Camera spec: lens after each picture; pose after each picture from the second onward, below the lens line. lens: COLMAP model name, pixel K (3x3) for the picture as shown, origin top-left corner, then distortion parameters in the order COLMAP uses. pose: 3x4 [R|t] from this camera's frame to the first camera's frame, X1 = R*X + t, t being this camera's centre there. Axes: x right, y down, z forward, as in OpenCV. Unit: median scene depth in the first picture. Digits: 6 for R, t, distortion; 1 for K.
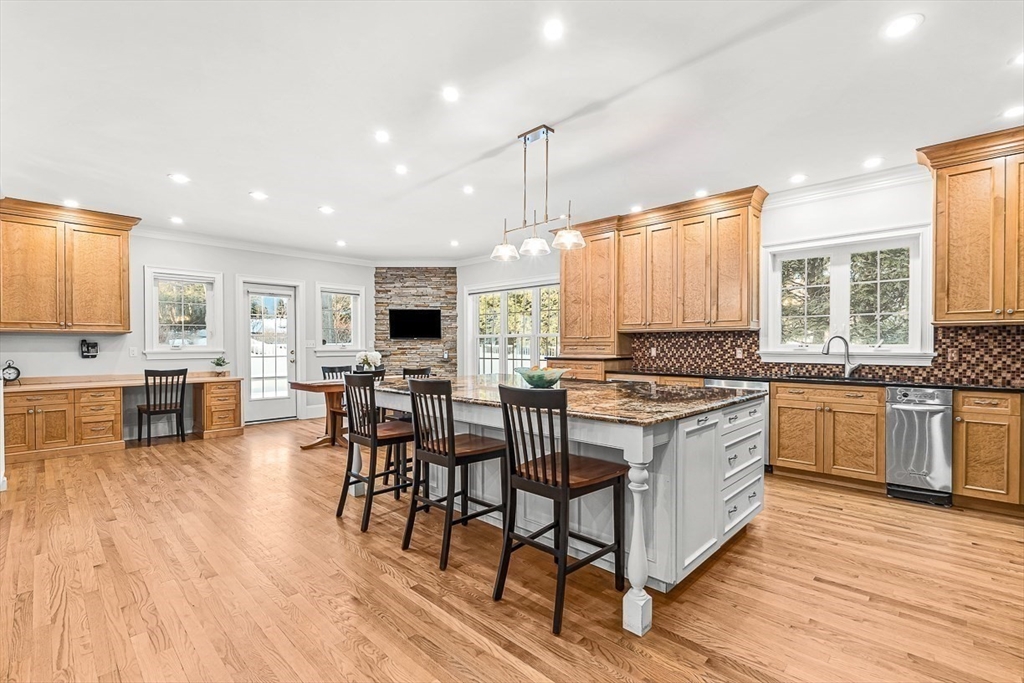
lens RADIAL K [[463.4, 0, 511.9], [0, 463.4, 345.7], [0, 0, 1]] dist [-0.001847, -0.000280]
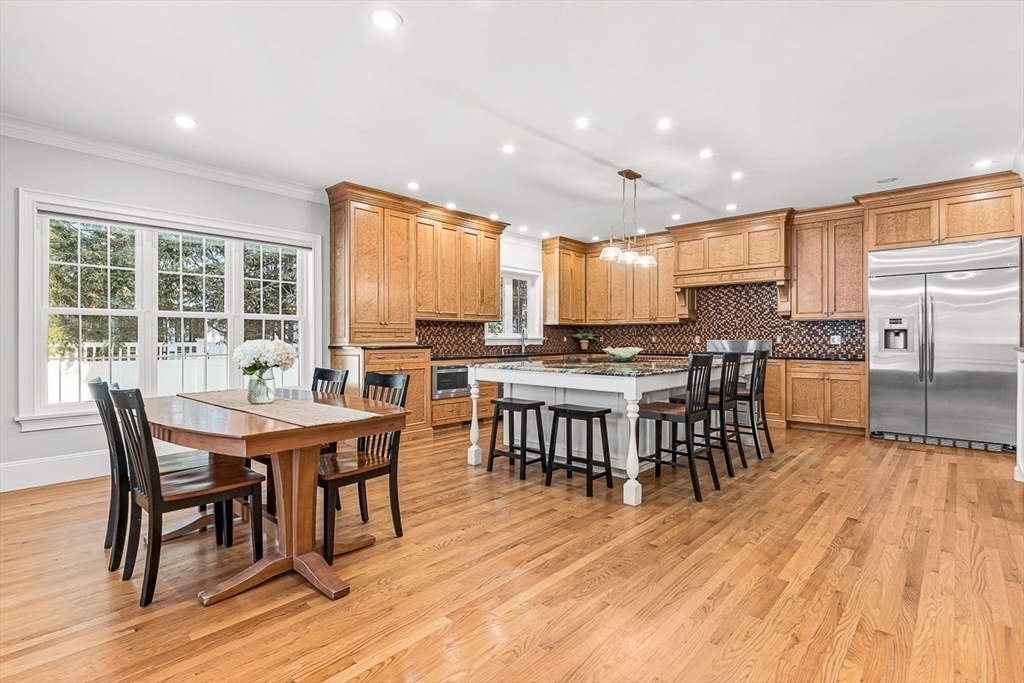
lens RADIAL K [[493.2, 0, 512.1], [0, 493.2, 340.0], [0, 0, 1]] dist [0.000973, 0.000182]
pose [[-0.039636, -0.003067, 0.999209, -0.952879], [0.003191, 0.999990, 0.003196, 0.014296], [-0.999209, 0.003315, -0.039625, 0.971904]]
